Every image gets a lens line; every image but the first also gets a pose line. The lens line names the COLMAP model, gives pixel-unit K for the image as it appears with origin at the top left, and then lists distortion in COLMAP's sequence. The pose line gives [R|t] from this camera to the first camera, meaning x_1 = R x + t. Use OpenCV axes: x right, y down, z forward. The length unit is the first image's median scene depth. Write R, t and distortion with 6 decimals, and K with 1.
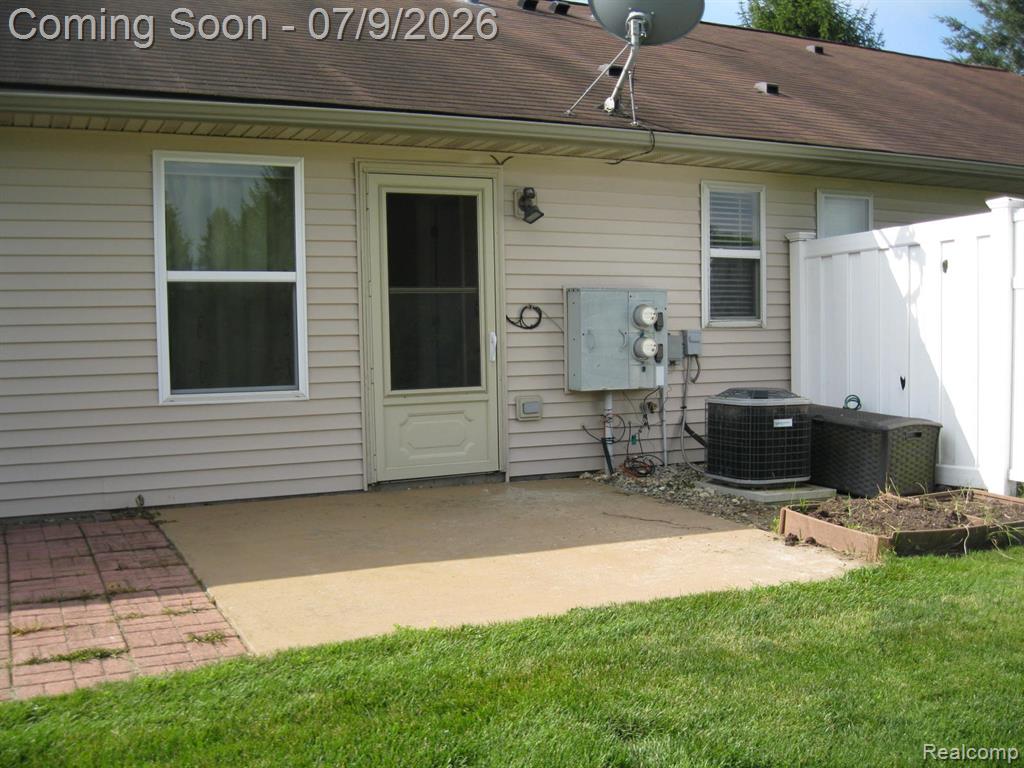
lens RADIAL K [[1057.9, 0, 510.3], [0, 1057.9, 383.4], [0, 0, 1]] dist [-0.104357, 0.000000]
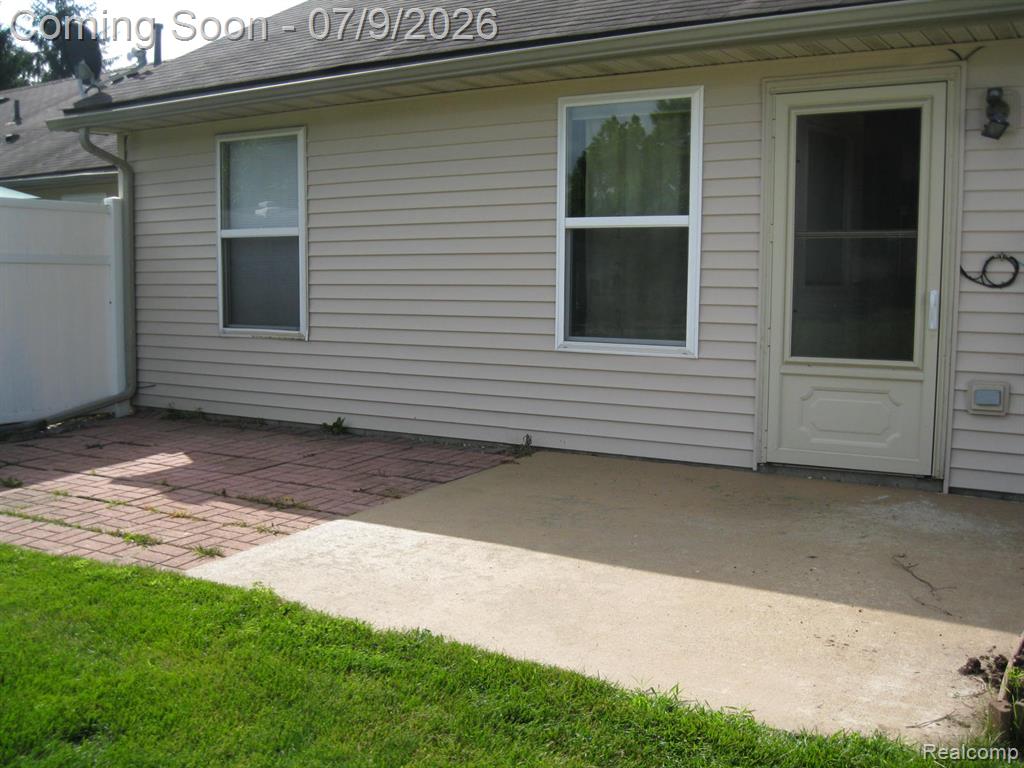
lens RADIAL K [[1057.9, 0, 511.4], [0, 1057.9, 385.7], [0, 0, 1]] dist [-0.104357, 0.000000]
pose [[0.533965, 0.106583, -0.838762, 0.468079], [-0.055380, 0.994301, 0.091092, -0.033531], [0.843691, -0.002189, 0.536825, 0.376107]]
